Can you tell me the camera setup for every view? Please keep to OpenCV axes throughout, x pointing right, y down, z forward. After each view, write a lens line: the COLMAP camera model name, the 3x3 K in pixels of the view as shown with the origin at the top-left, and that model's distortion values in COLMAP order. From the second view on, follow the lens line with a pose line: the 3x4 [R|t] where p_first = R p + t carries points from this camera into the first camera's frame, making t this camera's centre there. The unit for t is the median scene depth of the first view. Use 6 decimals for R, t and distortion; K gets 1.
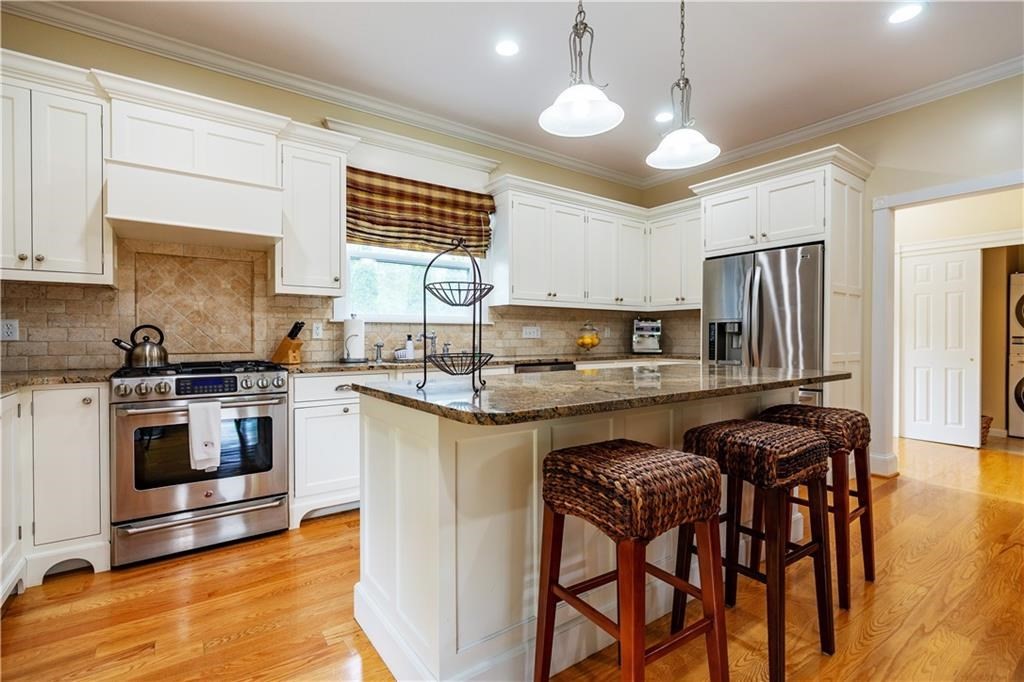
lens RADIAL K [[470.3, 0, 512.1], [0, 470.3, 338.8], [0, 0, 1]] dist [-0.004981, -0.000714]
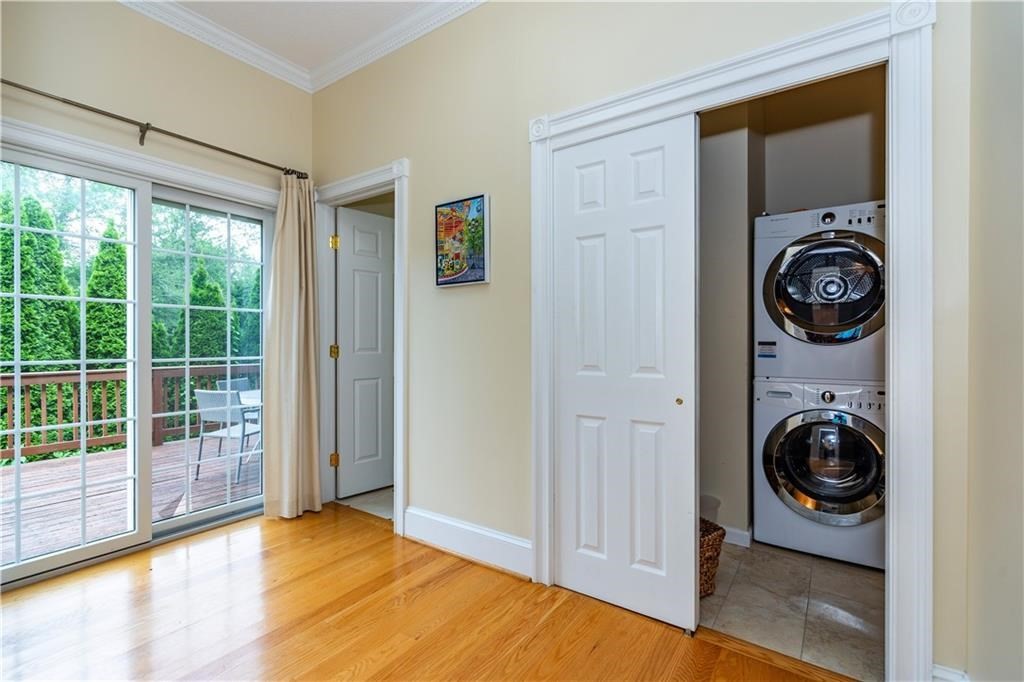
lens RADIAL K [[470.3, 0, 510.4], [0, 470.3, 343.2], [0, 0, 1]] dist [-0.004981, -0.000714]
pose [[0.939478, 0.002687, 0.342598, 0.651179], [0.001189, 0.999938, -0.011103, 0.001790], [-0.342606, 0.010838, 0.939416, 0.620693]]
